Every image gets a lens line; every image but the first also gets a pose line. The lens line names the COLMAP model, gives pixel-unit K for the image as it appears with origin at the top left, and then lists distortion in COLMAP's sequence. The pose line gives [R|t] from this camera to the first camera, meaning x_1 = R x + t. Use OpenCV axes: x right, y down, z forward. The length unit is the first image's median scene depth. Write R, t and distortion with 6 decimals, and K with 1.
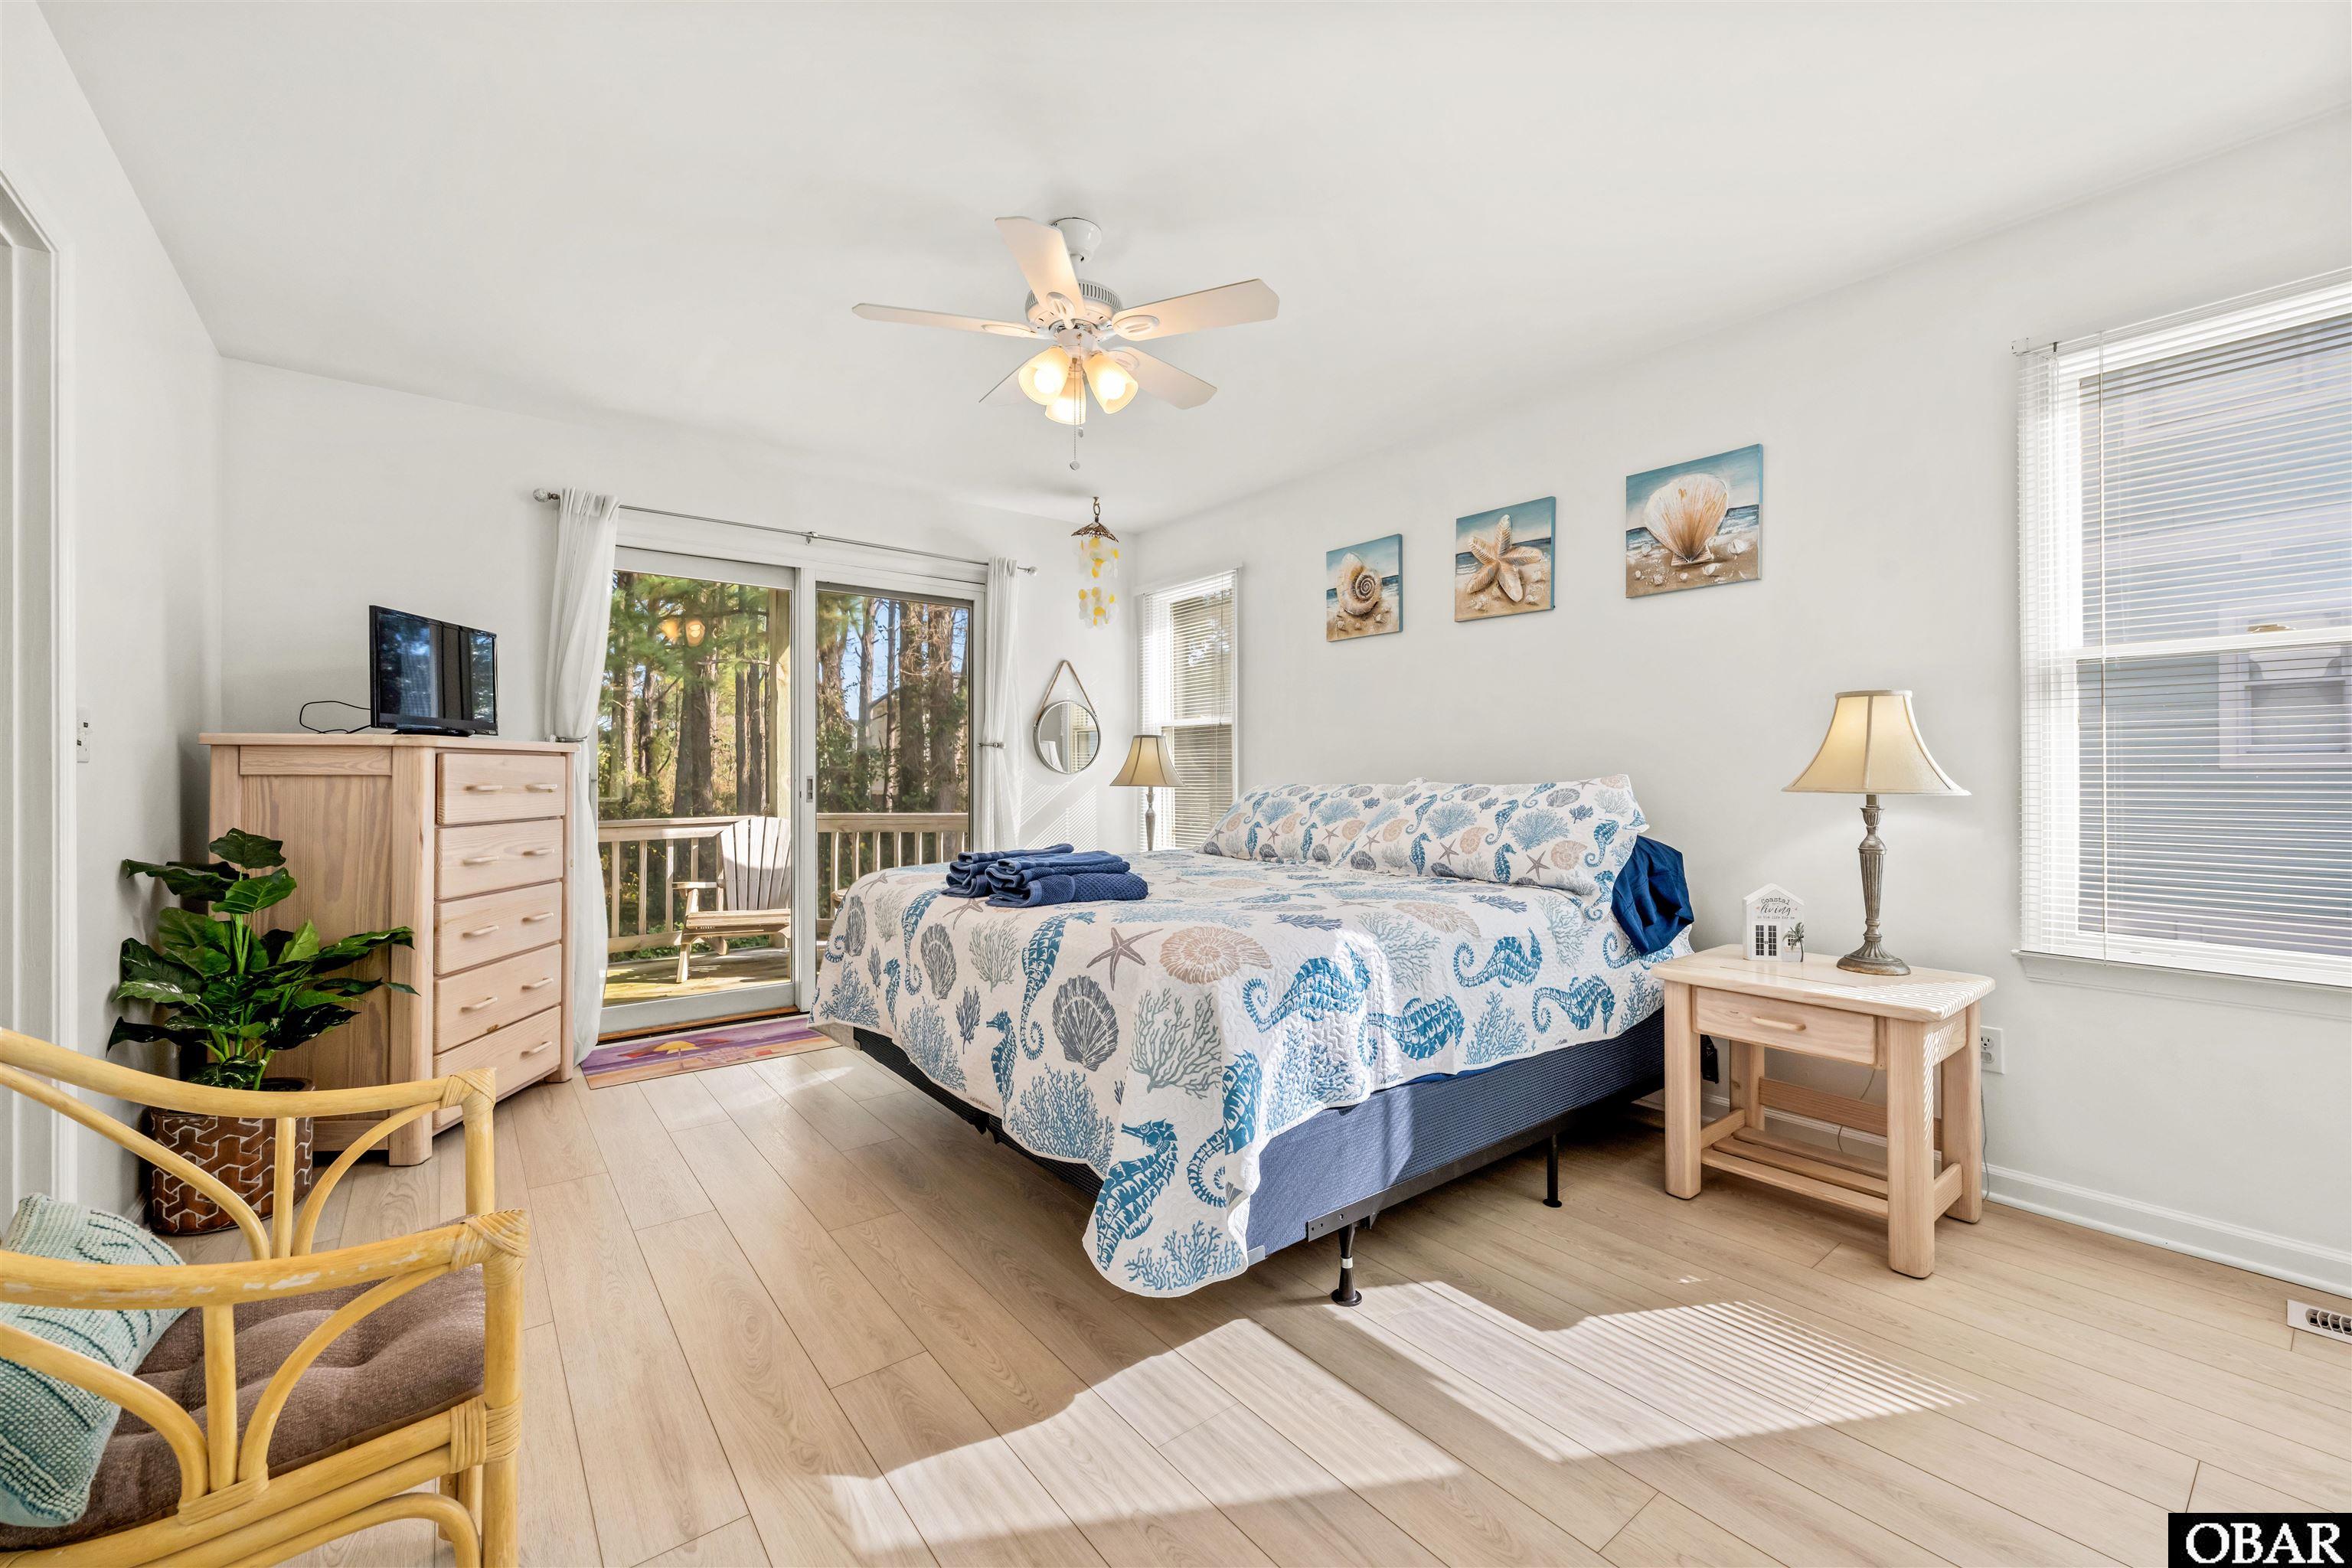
lens RADIAL K [[936.0, 0, 1173.9], [0, 936.0, 776.0], [0, 0, 1]] dist [-0.001114, -0.000127]
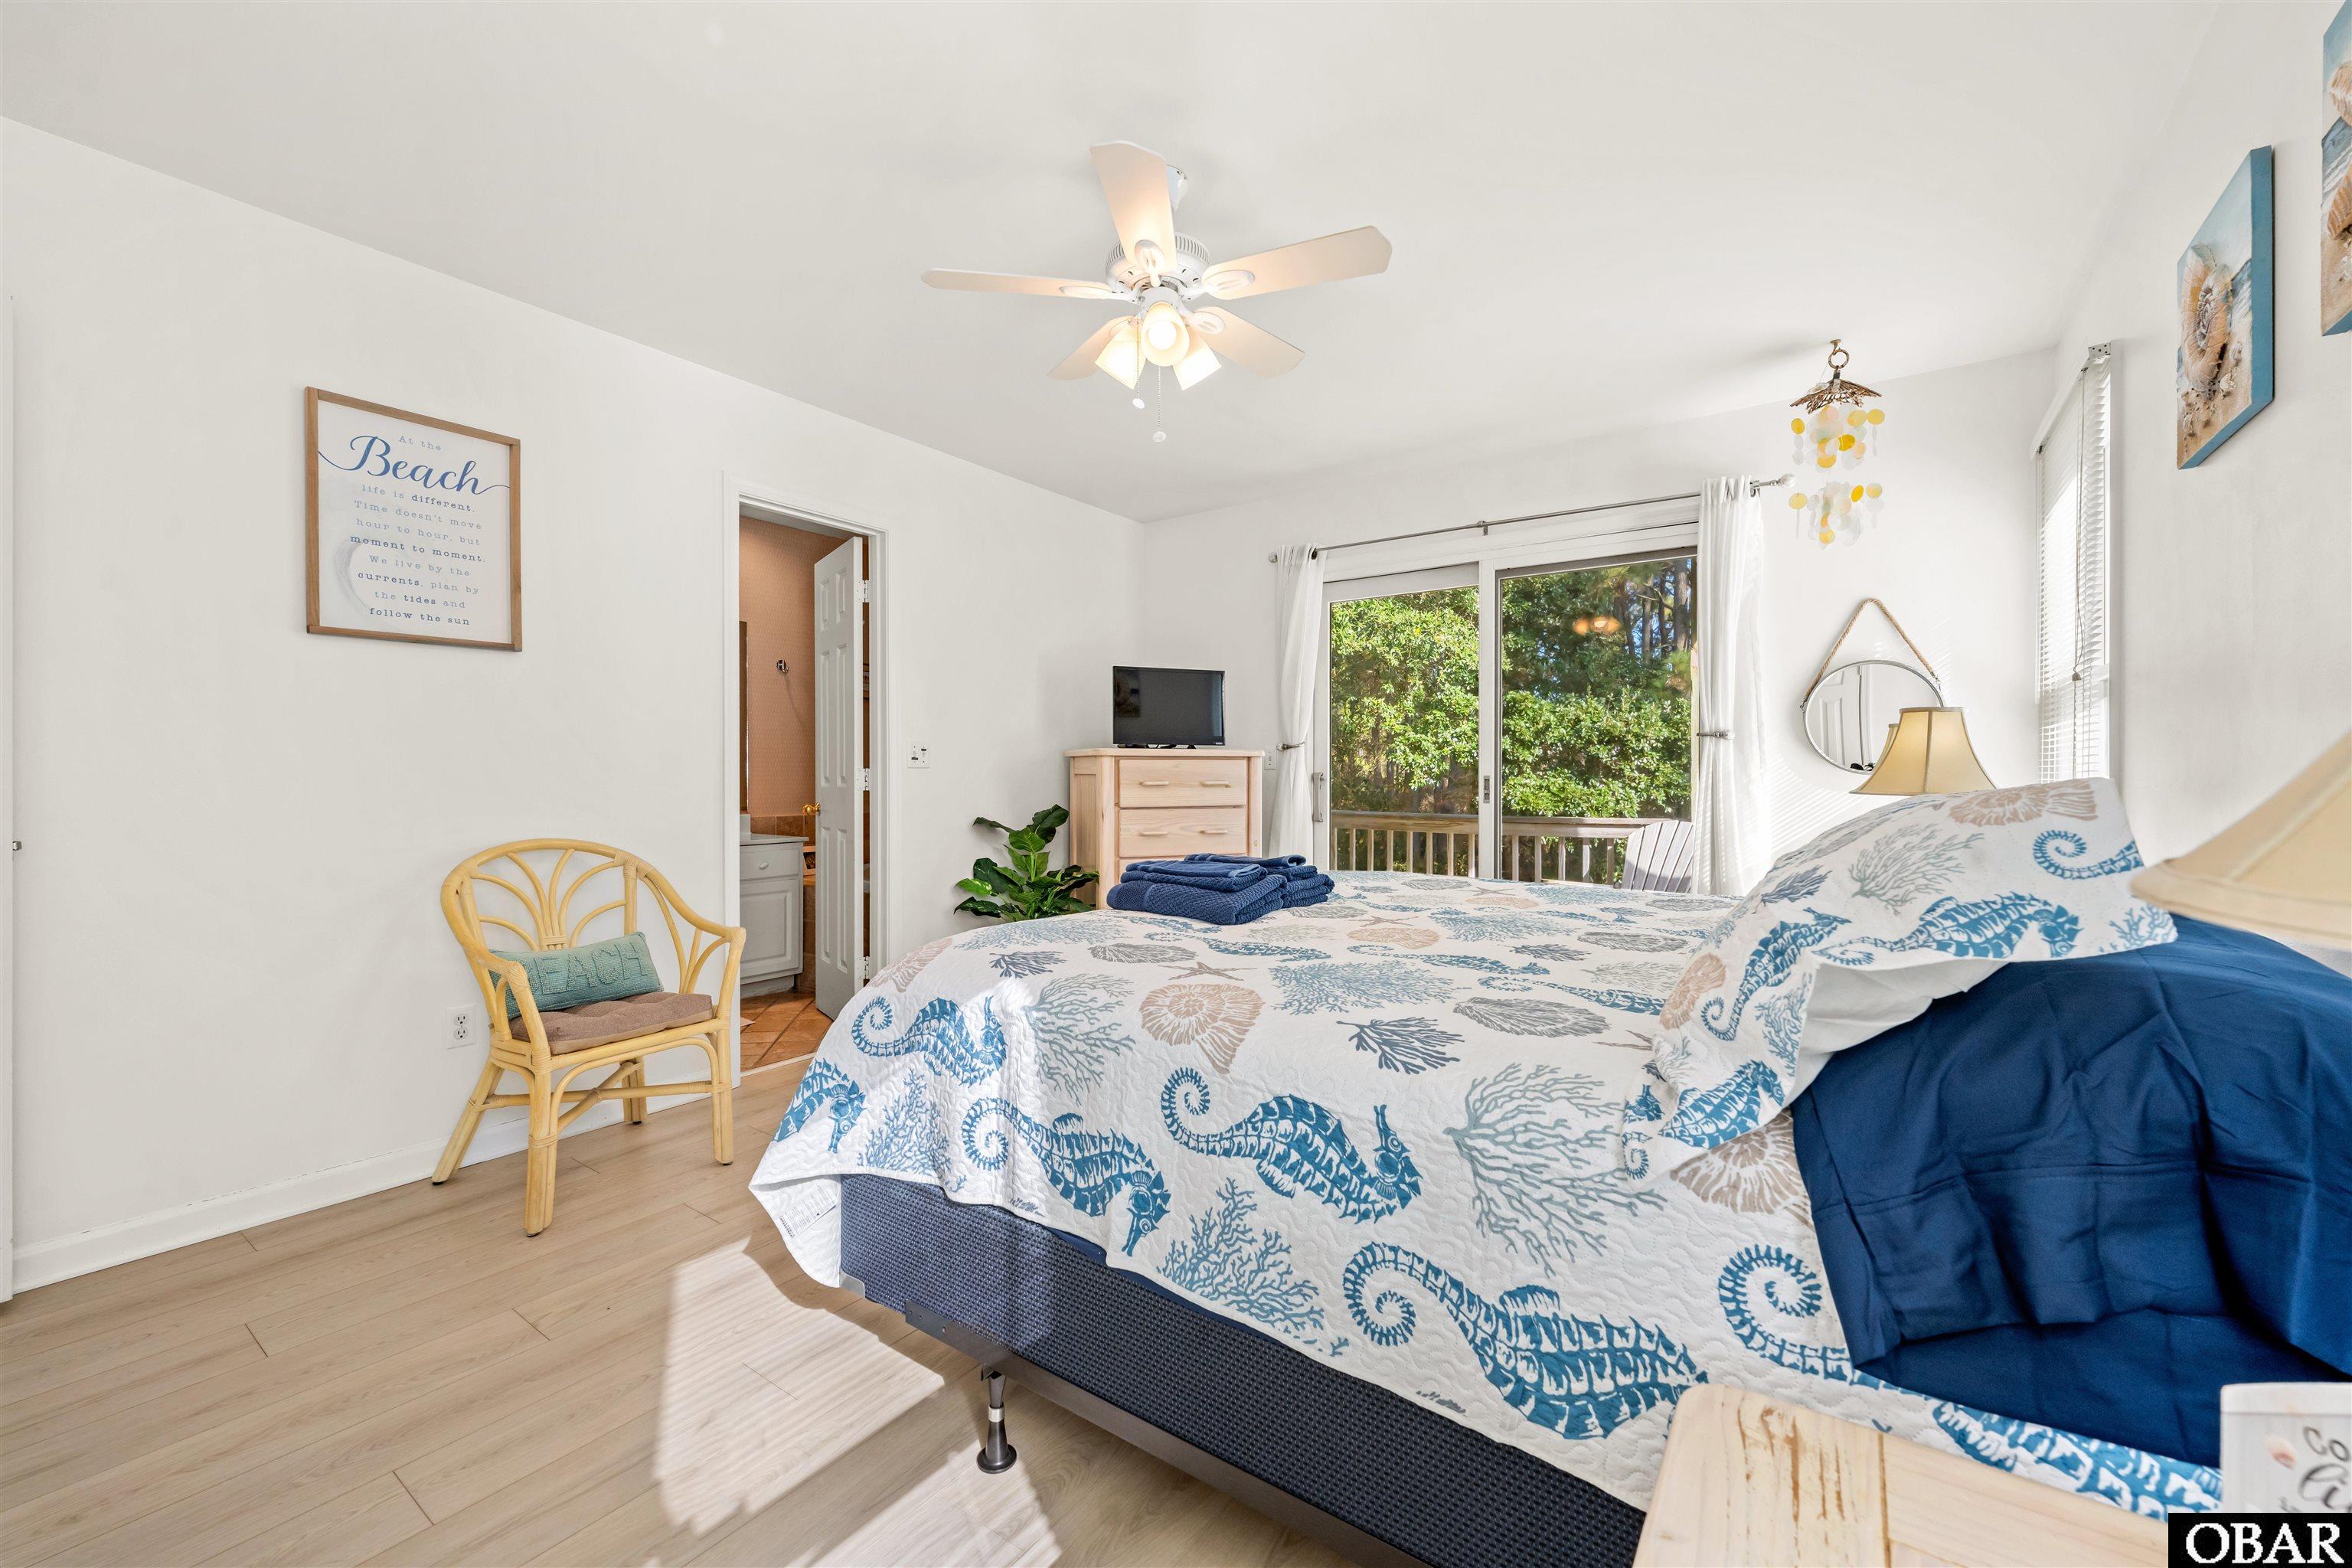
lens RADIAL K [[936.0, 0, 1173.9], [0, 936.0, 776.0], [0, 0, 1]] dist [-0.001114, -0.000127]
pose [[0.285730, 0.004646, -0.958299, 0.810205], [-0.002651, 0.999988, 0.004058, -0.004734], [0.958307, 0.001381, 0.285739, 0.777692]]
